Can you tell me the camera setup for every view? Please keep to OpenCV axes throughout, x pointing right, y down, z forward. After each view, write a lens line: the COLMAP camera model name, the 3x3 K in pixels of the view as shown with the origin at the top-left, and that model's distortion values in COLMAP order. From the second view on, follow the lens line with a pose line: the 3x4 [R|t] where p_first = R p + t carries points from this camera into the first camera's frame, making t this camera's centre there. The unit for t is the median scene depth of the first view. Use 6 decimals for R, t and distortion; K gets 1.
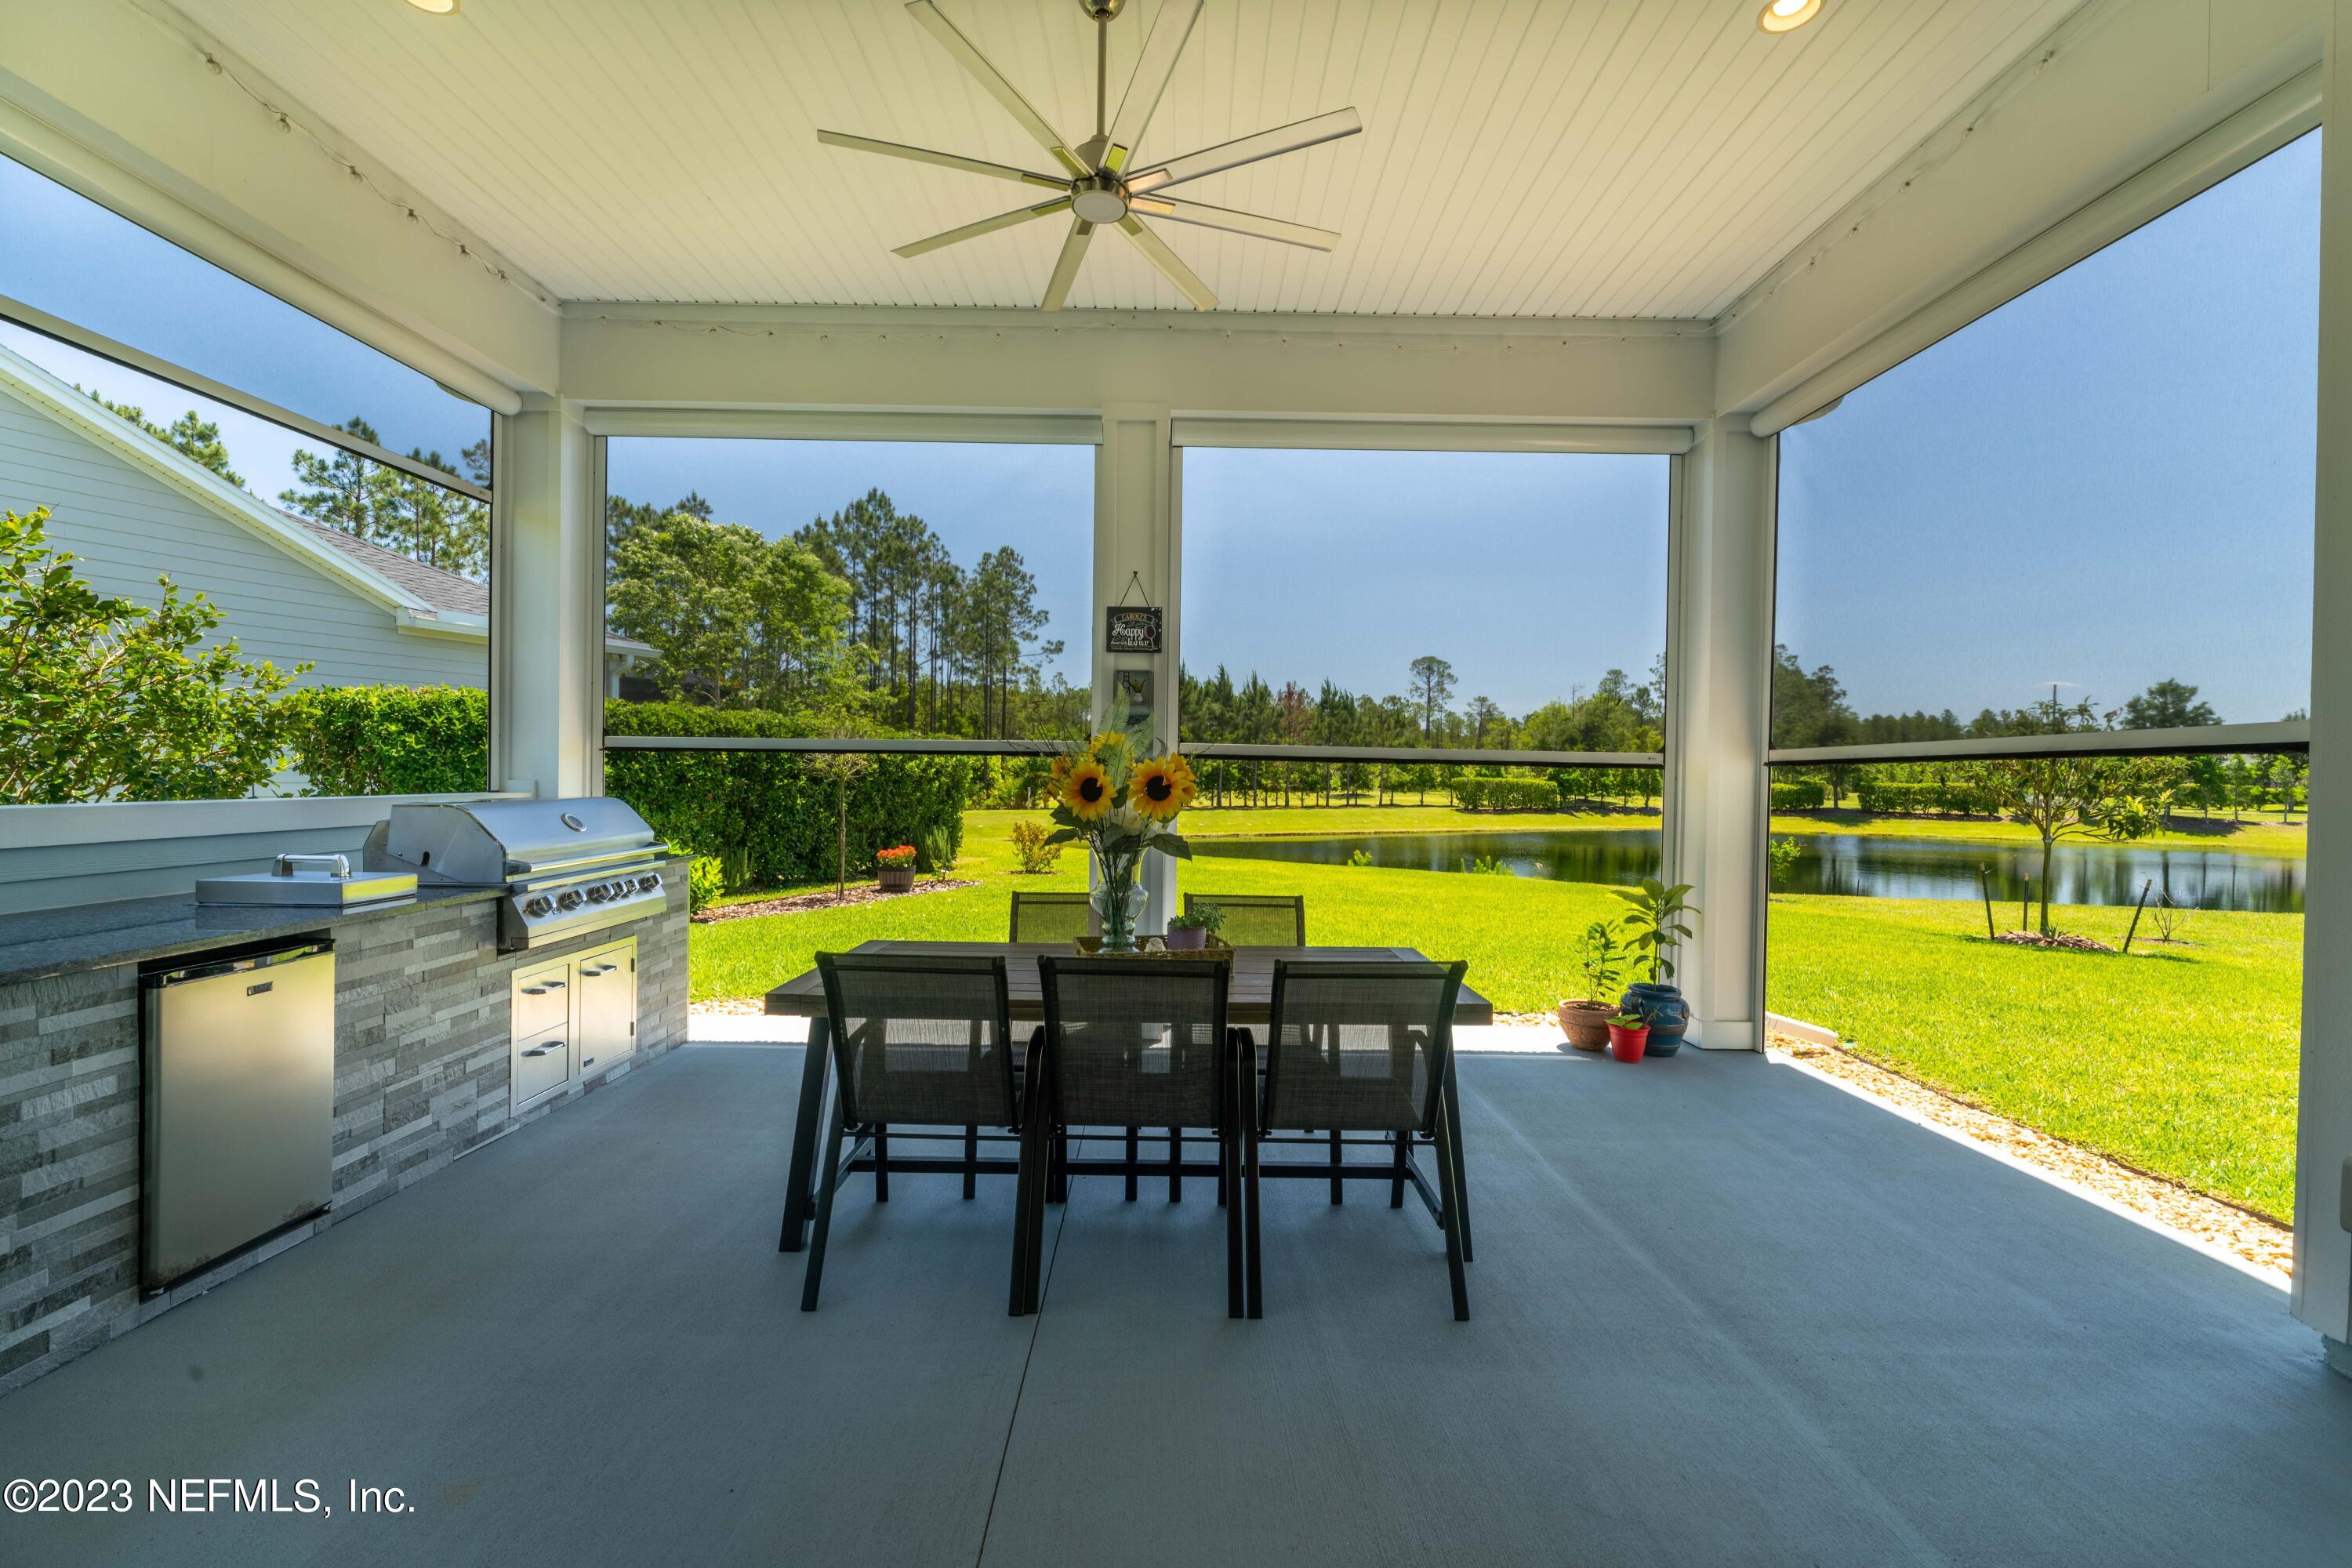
lens RADIAL K [[971.2, 0, 1181.0], [0, 971.2, 784.8], [0, 0, 1]] dist [-0.001753, -0.000089]
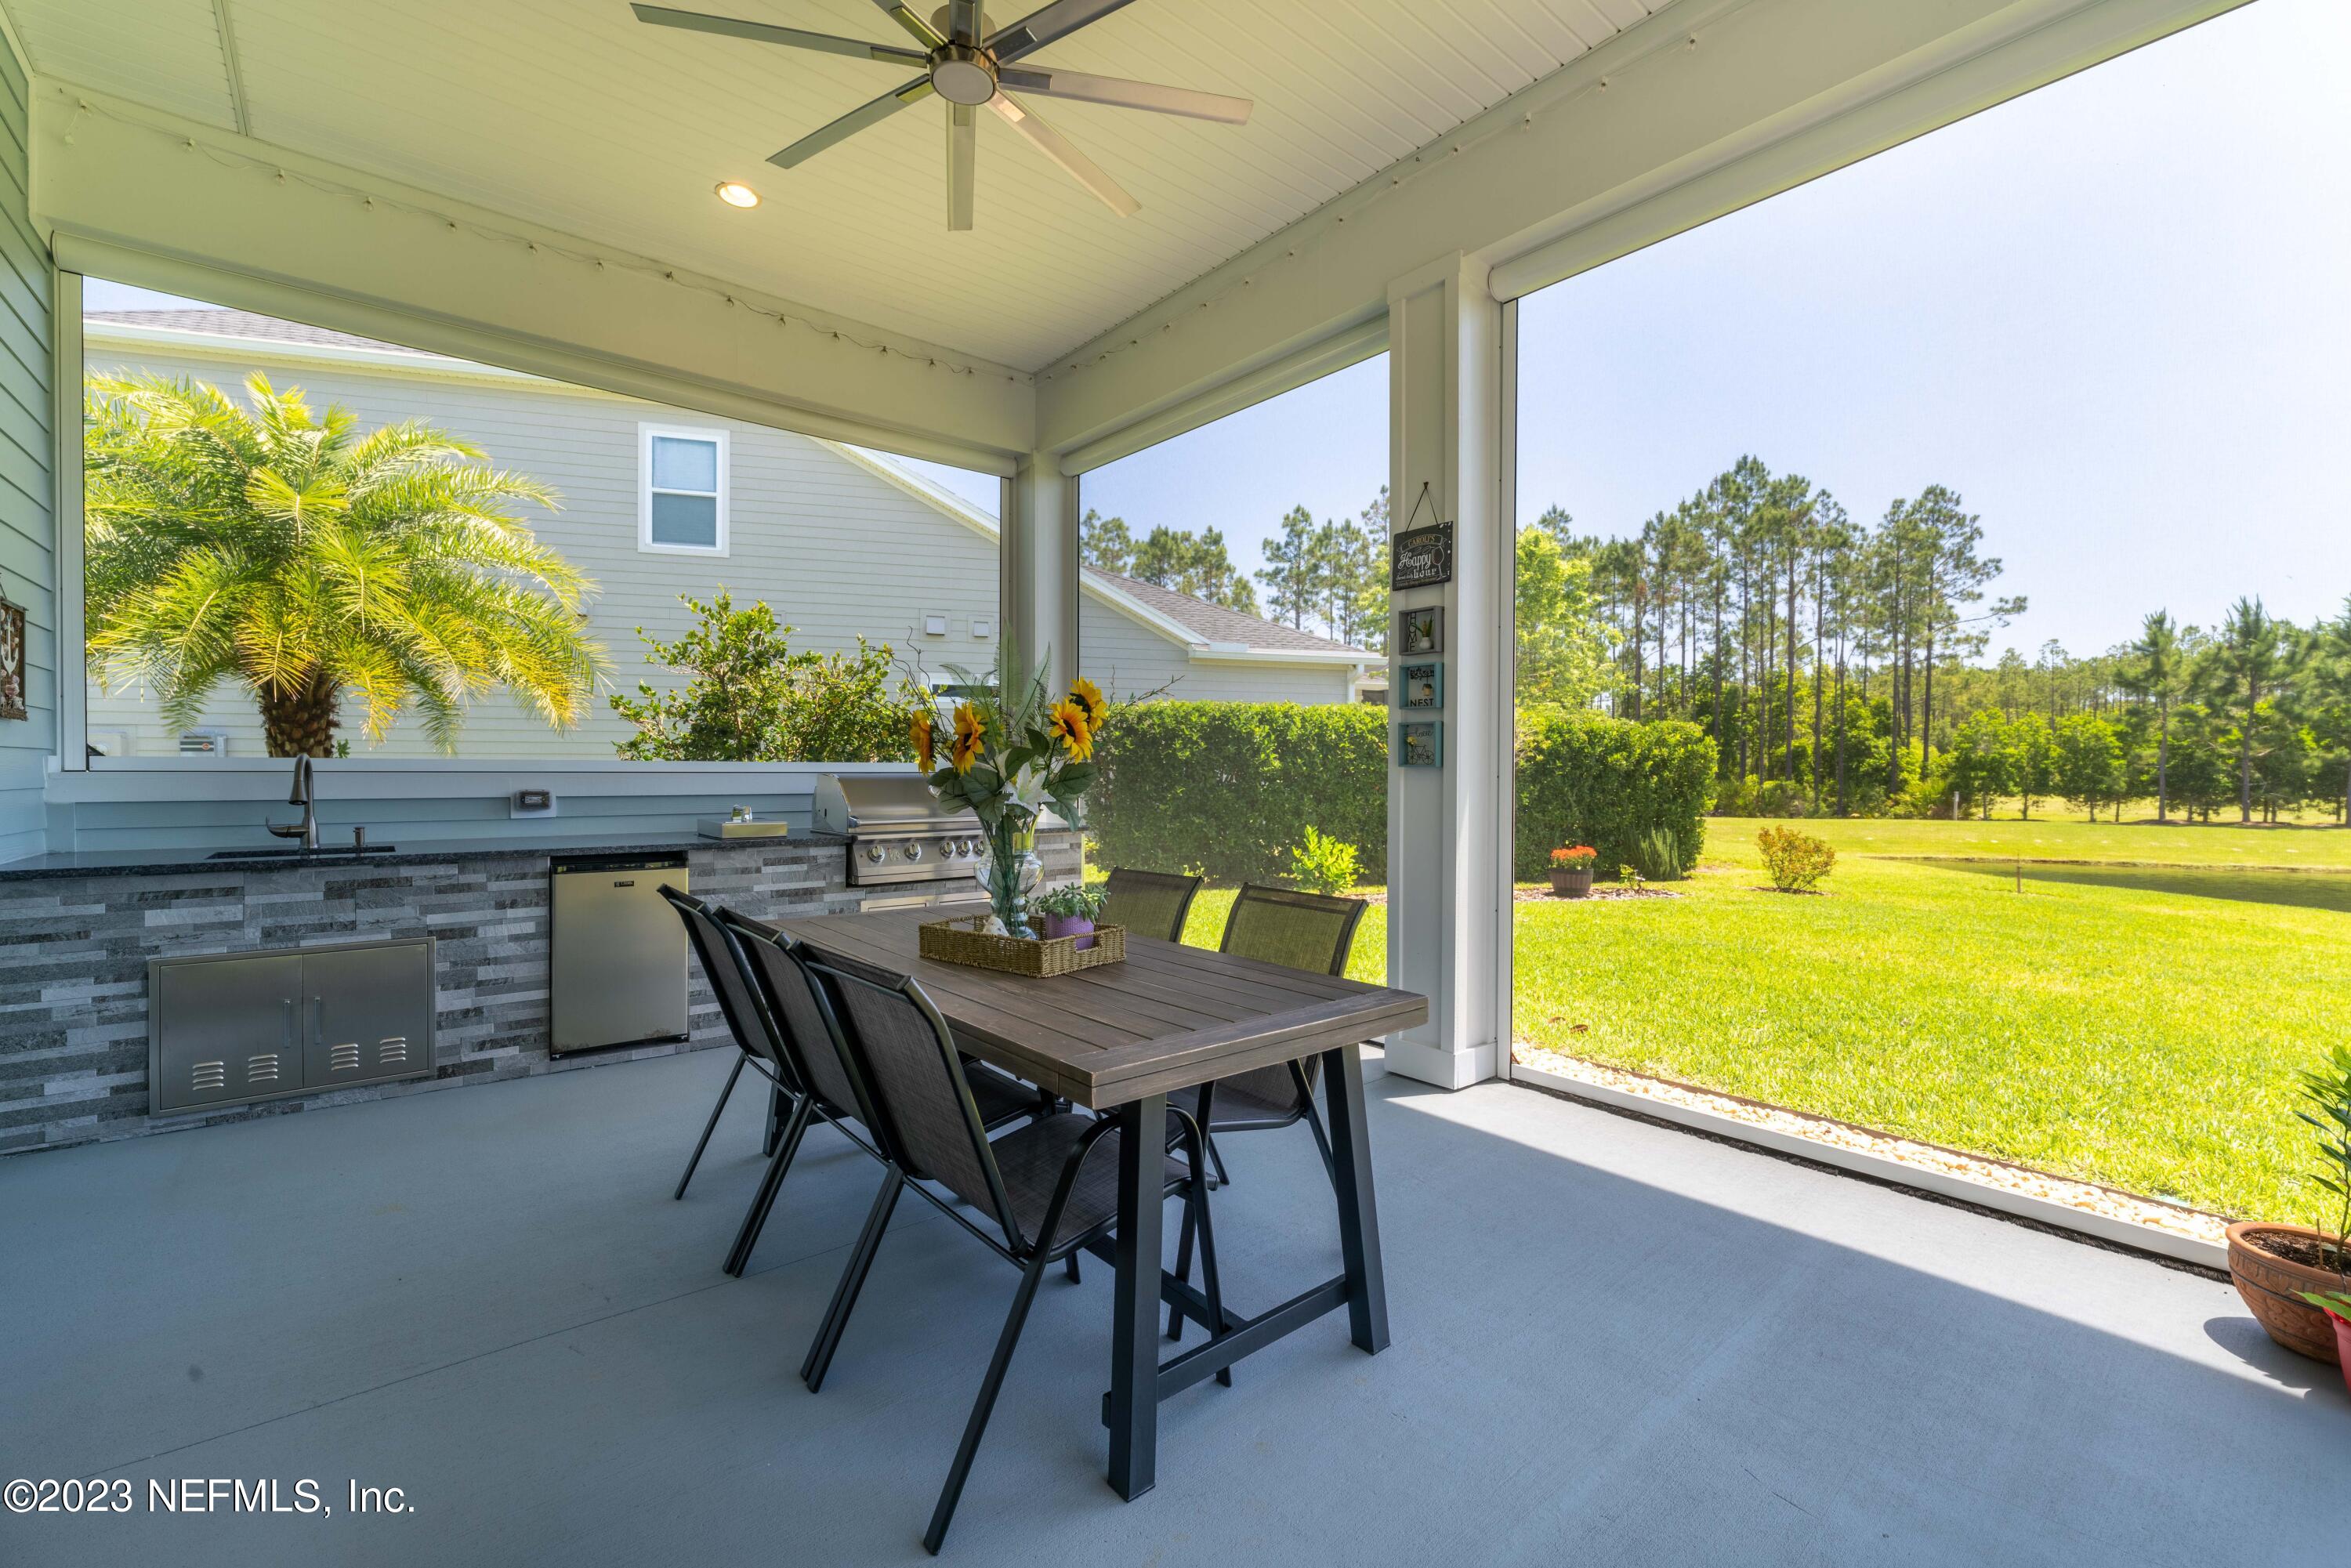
lens RADIAL K [[973.1, 0, 1179.0], [0, 973.1, 787.7], [0, 0, 1]] dist [-0.003224, 0.000496]
pose [[0.641566, 0.001250, -0.767067, 0.427096], [-0.003269, 0.999994, -0.001104, 0.027446], [0.767061, 0.003216, 0.641566, 0.348281]]
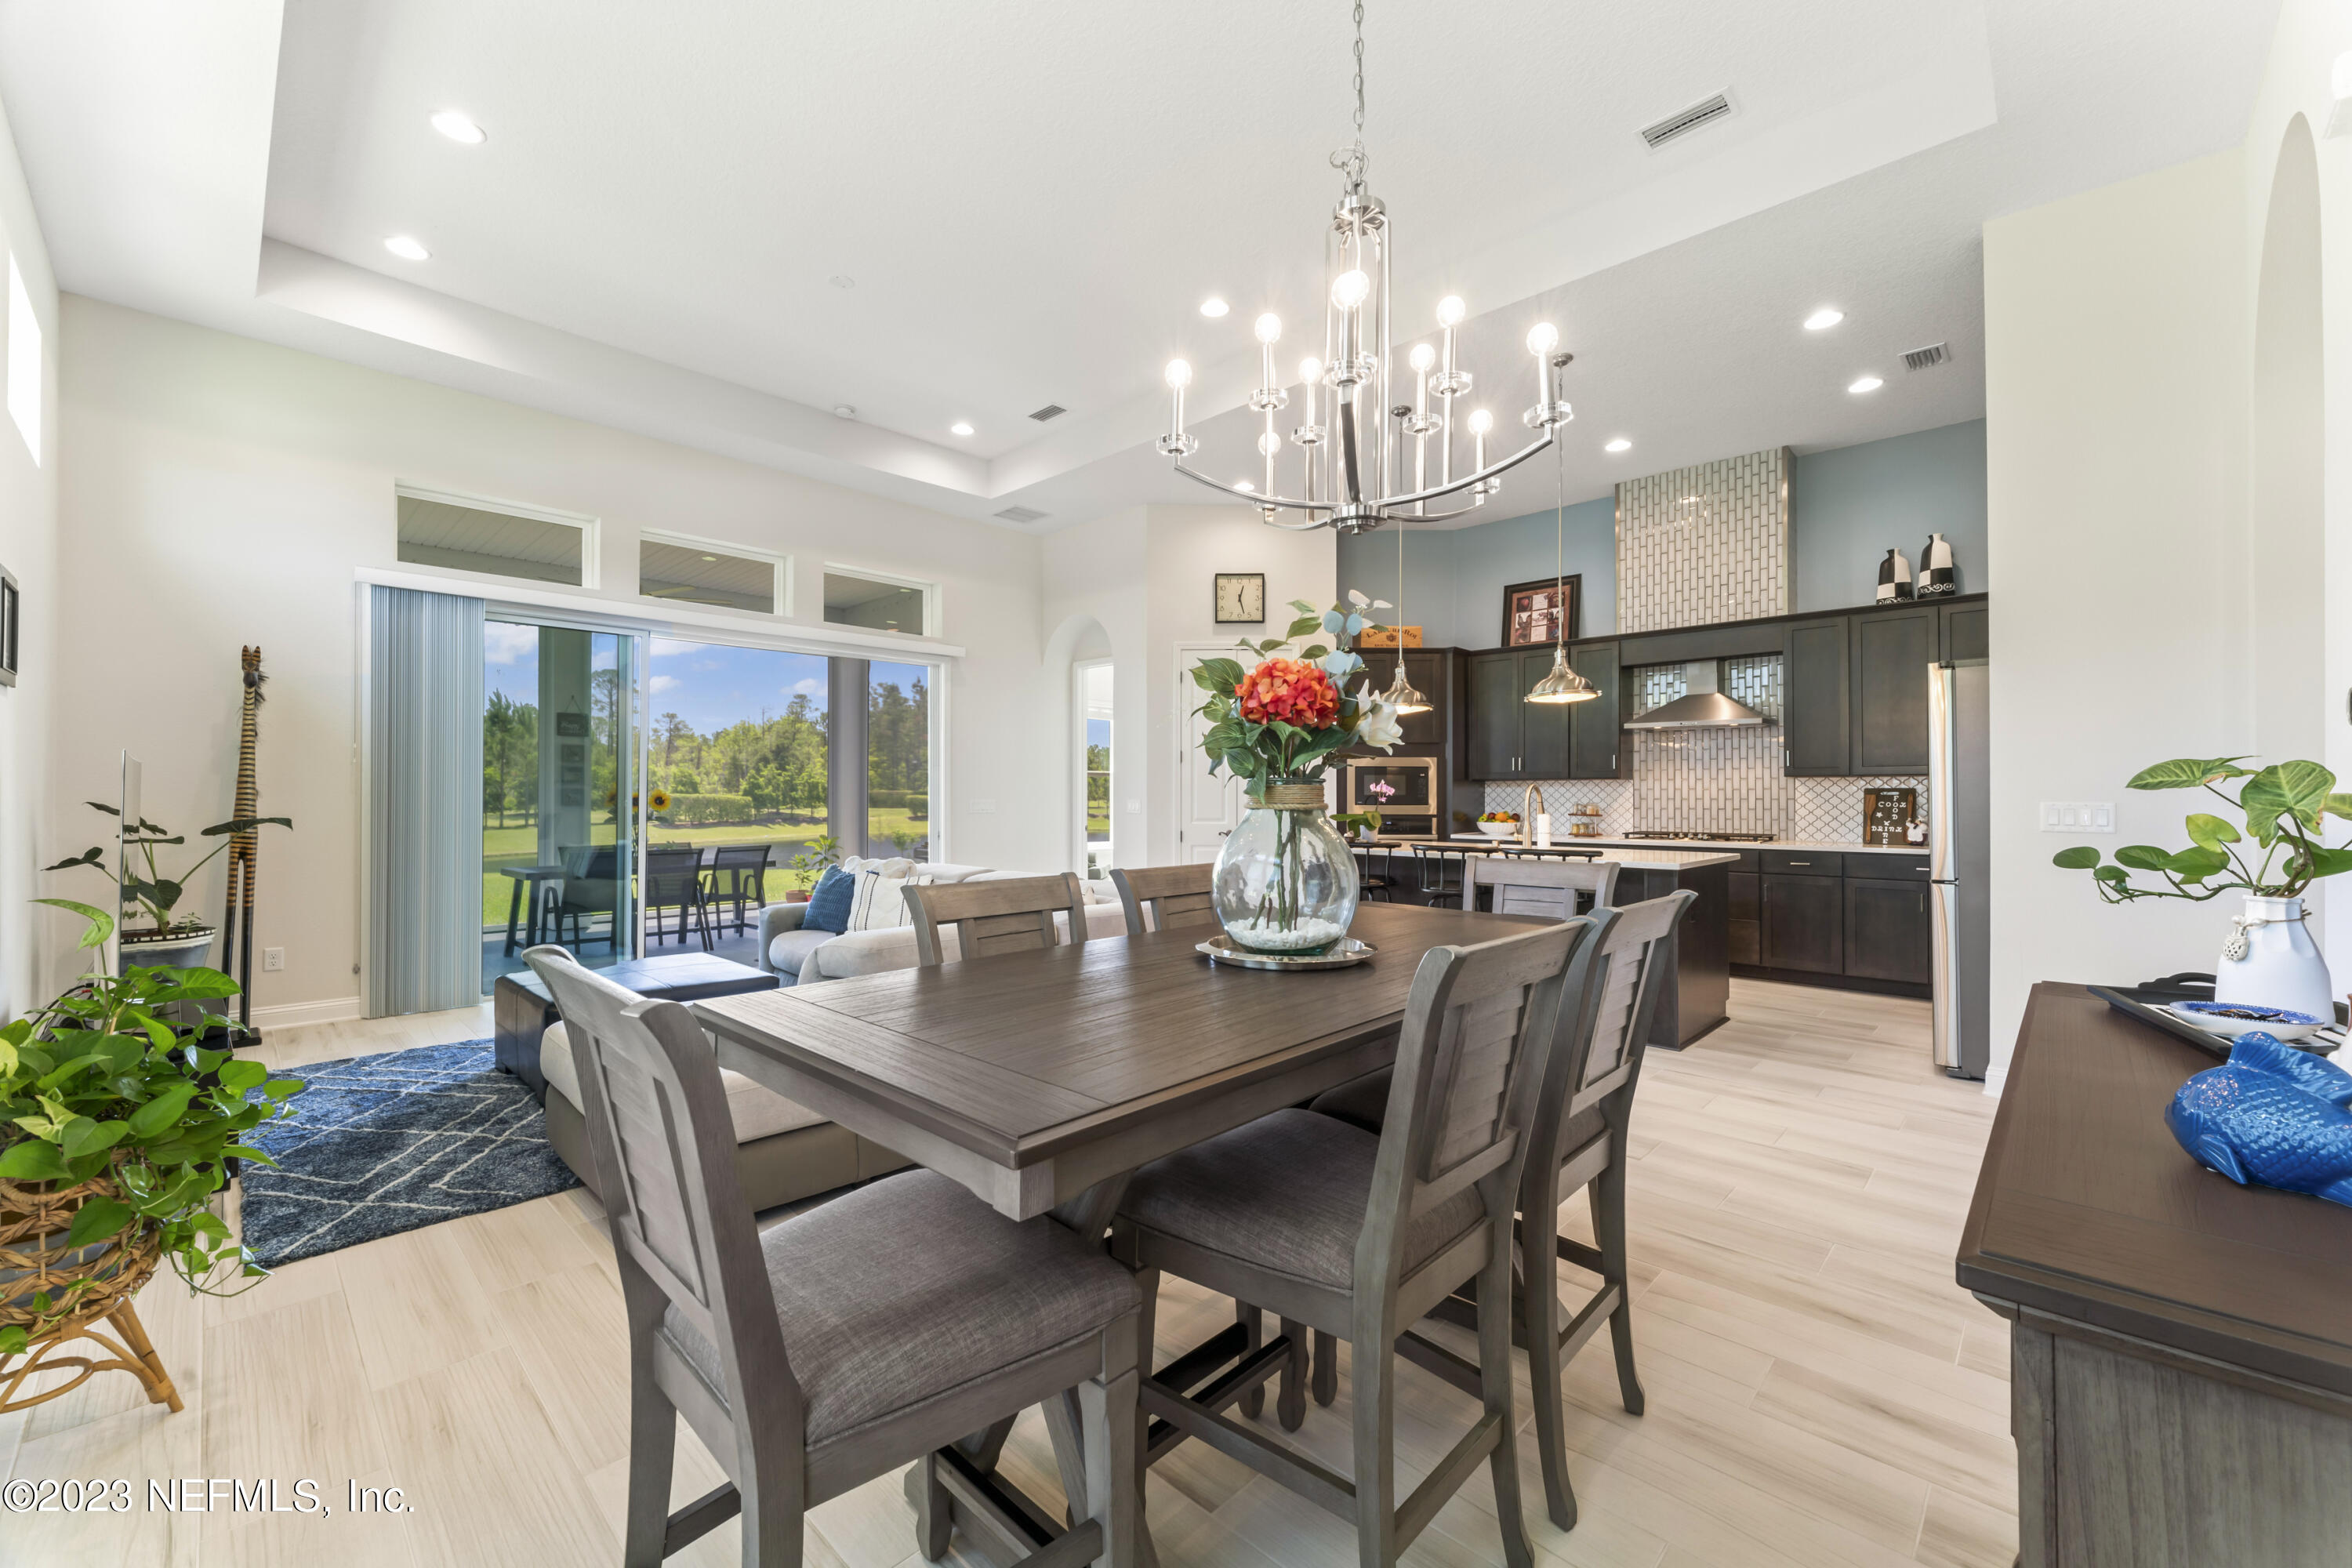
lens RADIAL K [[936.3, 0, 1183.6], [0, 936.3, 788.0], [0, 0, 1]] dist [0.000711, 0.000325]
pose [[0.691448, -0.009664, 0.722362, -0.578854], [0.018228, 0.999826, -0.004072, 0.002881], [-0.722196, 0.015983, 0.691503, -1.264862]]
